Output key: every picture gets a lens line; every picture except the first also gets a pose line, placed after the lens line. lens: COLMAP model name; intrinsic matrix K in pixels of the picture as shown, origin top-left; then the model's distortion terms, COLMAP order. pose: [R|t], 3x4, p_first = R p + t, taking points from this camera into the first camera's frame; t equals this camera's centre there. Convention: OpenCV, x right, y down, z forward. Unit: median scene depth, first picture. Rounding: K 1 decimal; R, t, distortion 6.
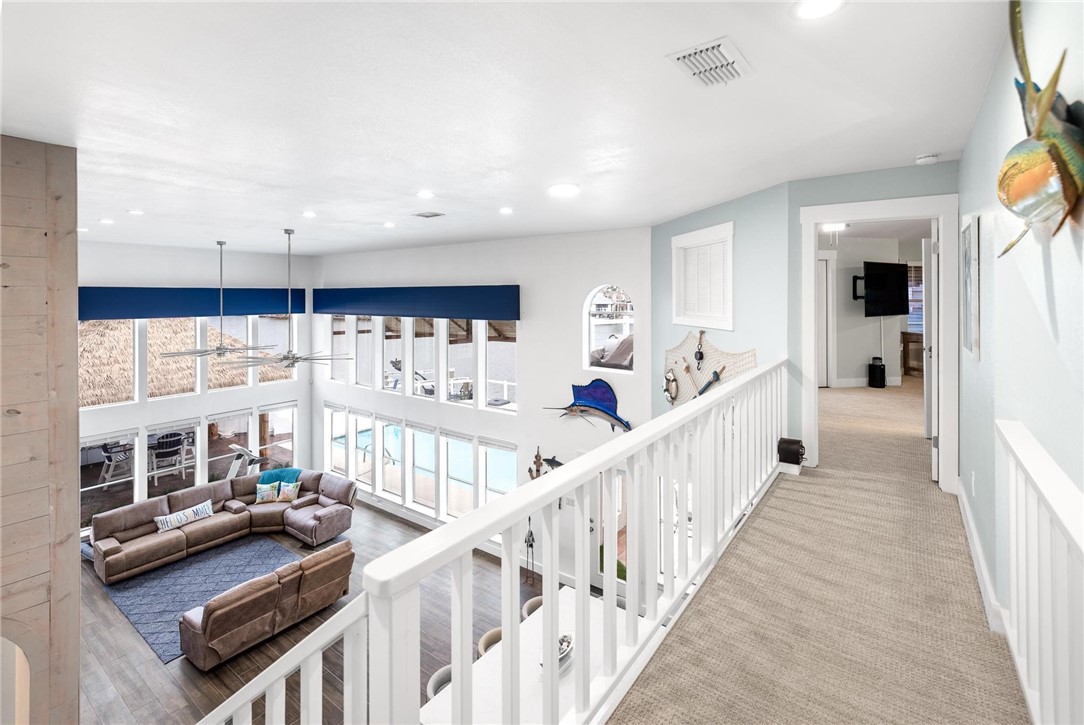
lens RADIAL K [[480.2, 0, 554.5], [0, 480.2, 302.9], [0, 0, 1]] dist [0.004532, -0.000561]
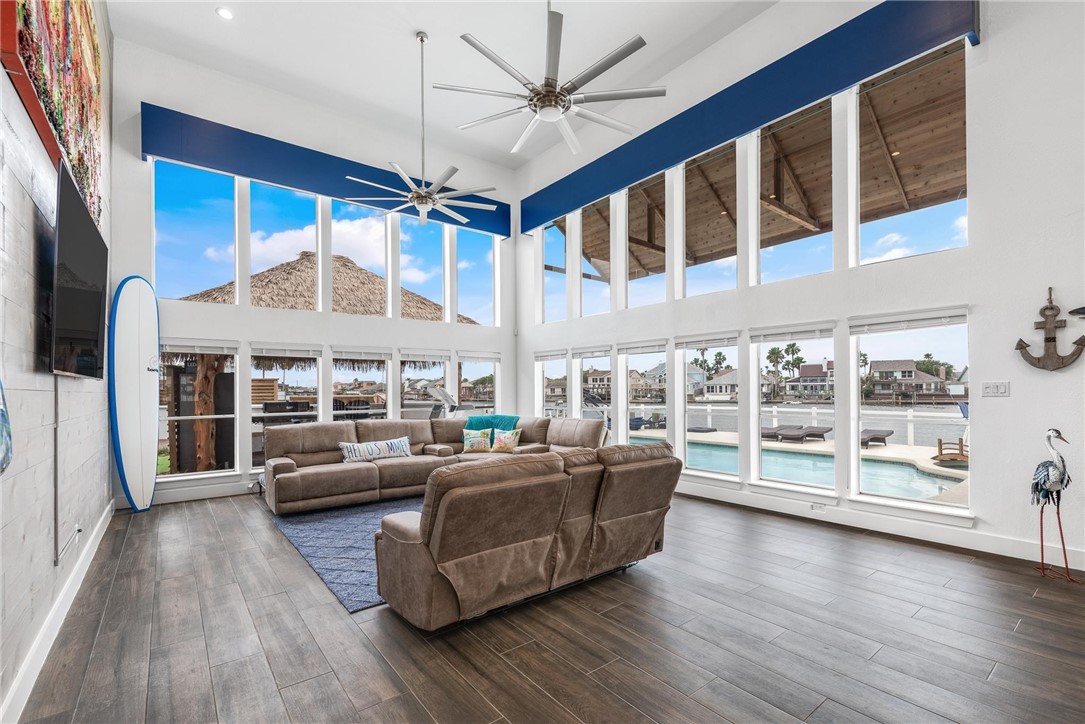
lens RADIAL K [[480.6, 0, 574.3], [0, 480.6, 393.4], [0, 0, 1]] dist [0.004532, -0.000561]
pose [[0.968593, 0.004230, -0.248616, -0.419205], [-0.001853, 0.999950, 0.009793, 0.464818], [0.248645, -0.009025, 0.968553, 0.525148]]
